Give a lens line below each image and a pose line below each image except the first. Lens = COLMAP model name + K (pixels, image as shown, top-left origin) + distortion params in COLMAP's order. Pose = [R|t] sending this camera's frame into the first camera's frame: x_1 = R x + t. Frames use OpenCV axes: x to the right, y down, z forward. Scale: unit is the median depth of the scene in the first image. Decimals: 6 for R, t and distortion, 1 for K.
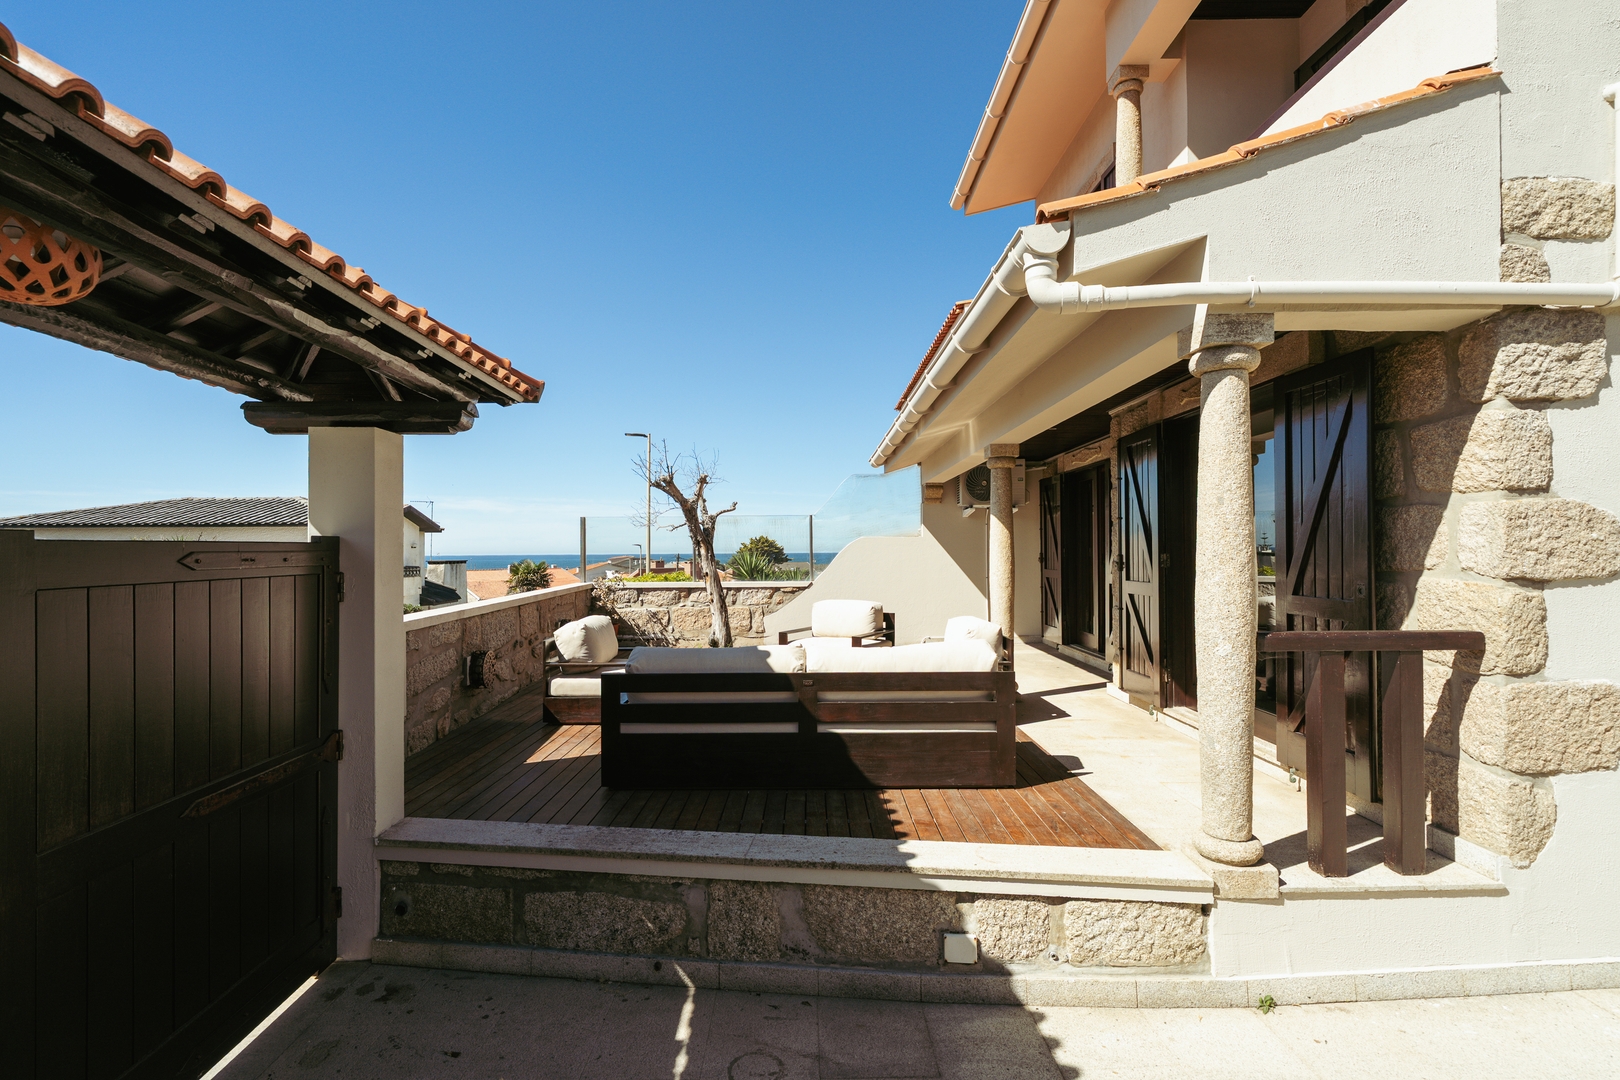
lens RADIAL K [[749.2, 0, 810.0], [0, 749.2, 540.0], [0, 0, 1]] dist [-0.002614, 0.000349]
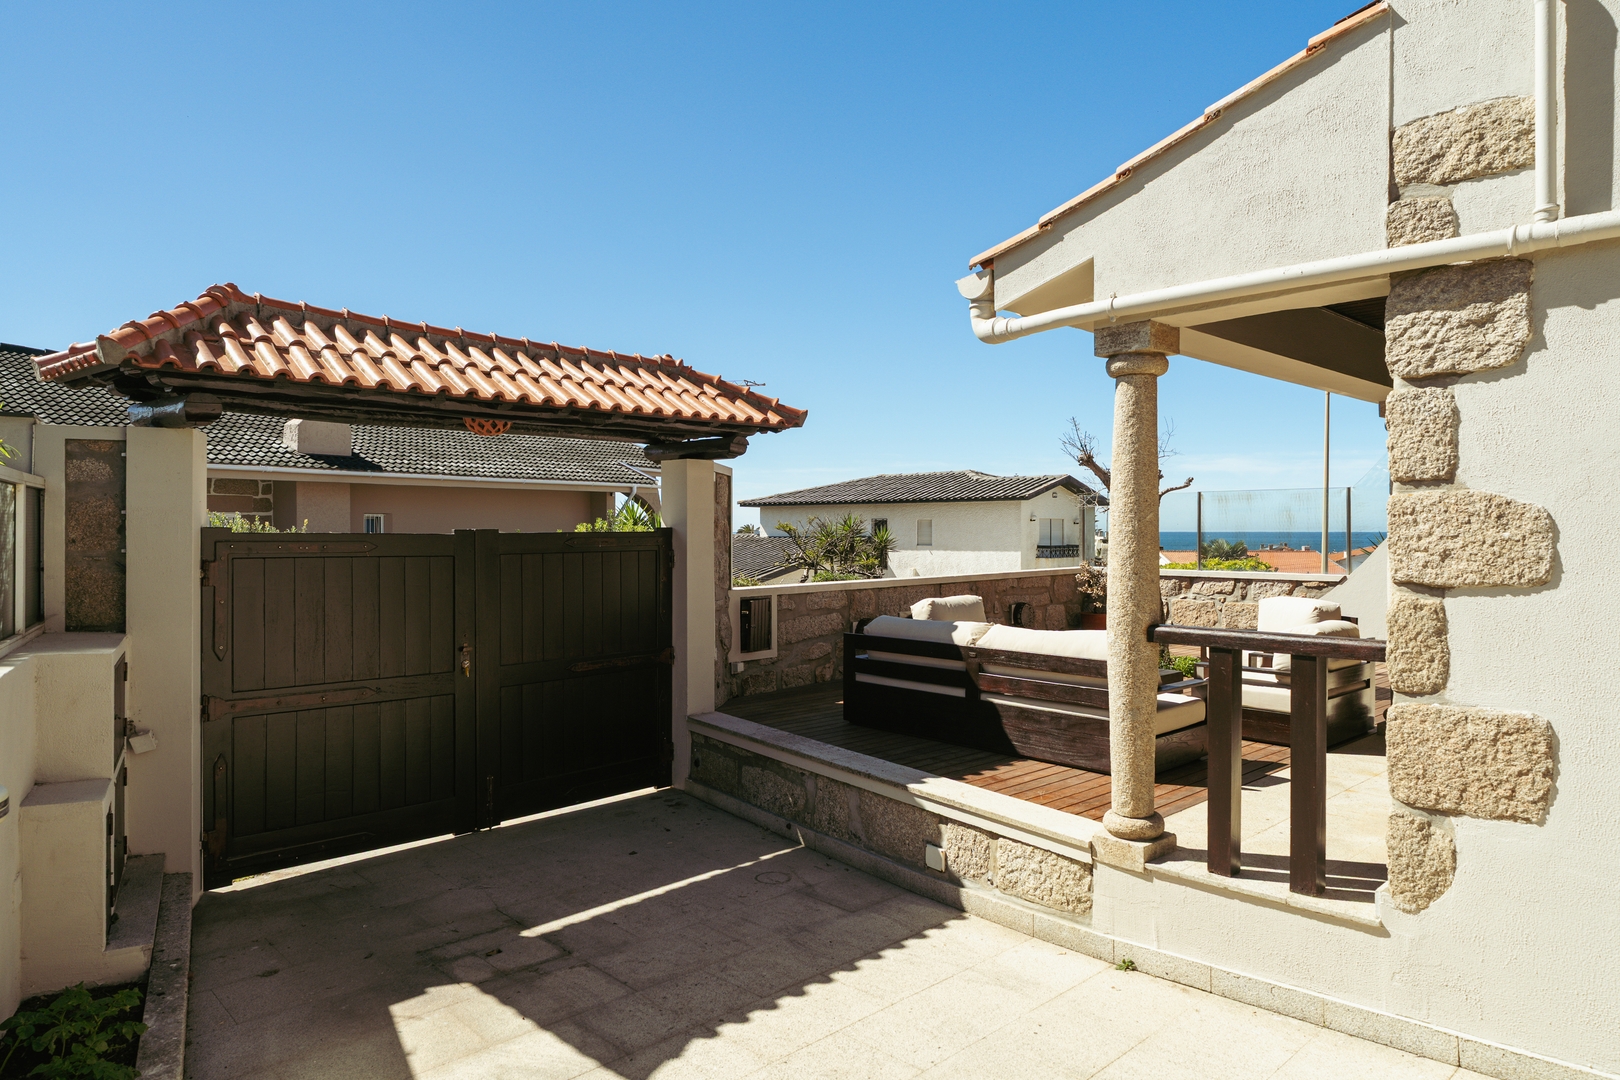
lens RADIAL K [[1015.5, 0, 810.3], [0, 1015.5, 522.5], [0, 0, 1]] dist [0.003432, -0.000979]
pose [[0.683225, 0.000468, -0.730208, 1.316644], [0.007870, 0.999937, 0.008004, -0.033736], [0.730165, -0.011215, 0.683178, -0.317734]]
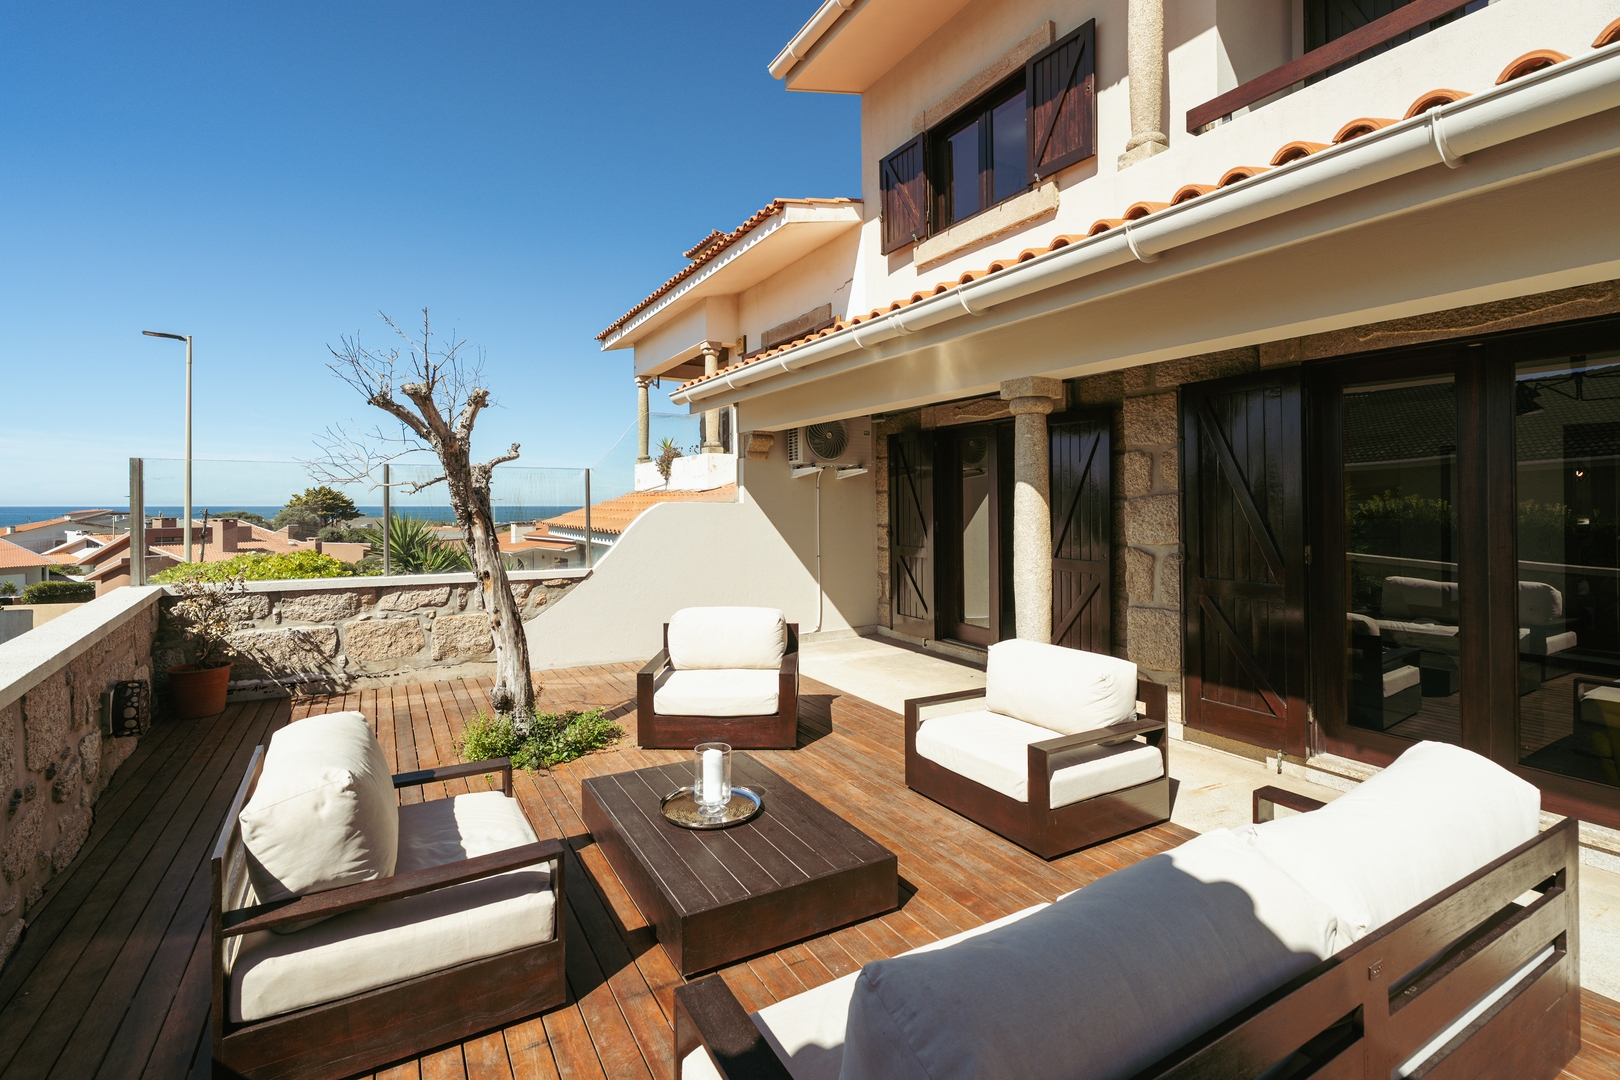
lens RADIAL K [[743.3, 0, 811.0], [0, 743.3, 502.5], [0, 0, 1]] dist [-0.000716, 0.000227]
pose [[0.863707, 0.008906, 0.503915, -0.561779], [-0.014307, 0.999874, 0.006852, -0.036897], [-0.503791, -0.013128, 0.863726, 1.145119]]
